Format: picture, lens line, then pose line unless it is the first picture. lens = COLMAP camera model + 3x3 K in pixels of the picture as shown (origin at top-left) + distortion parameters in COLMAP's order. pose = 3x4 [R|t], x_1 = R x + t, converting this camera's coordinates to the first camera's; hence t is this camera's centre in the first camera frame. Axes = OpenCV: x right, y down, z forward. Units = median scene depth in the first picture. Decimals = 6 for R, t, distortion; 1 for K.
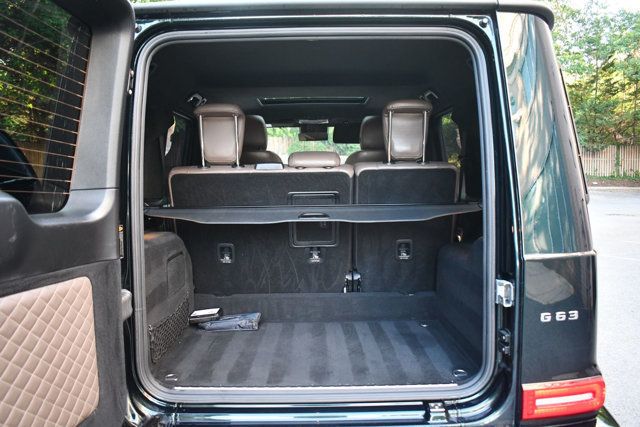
lens RADIAL K [[523.2, 0, 320.5], [0, 523.2, 214.0], [0, 0, 1]] dist [-0.081412, -0.008768]
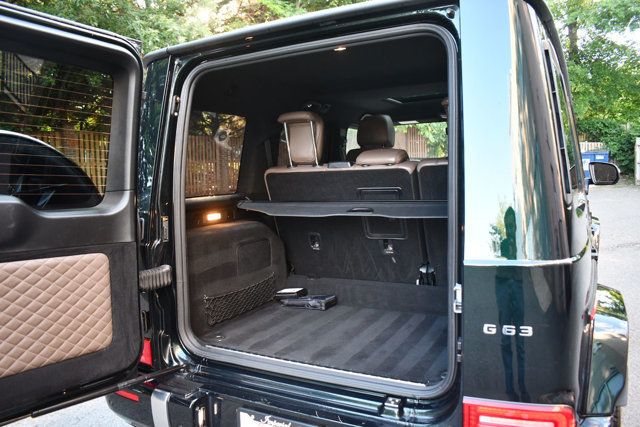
lens RADIAL K [[490.6, 0, 319.9], [0, 490.6, 212.8], [0, 0, 1]] dist [-0.096757, 0.007649]
pose [[0.876076, 0.021317, -0.481701, 0.378483], [-0.010543, 0.999630, 0.025063, -0.015432], [0.482057, -0.016879, 0.875977, 0.068801]]
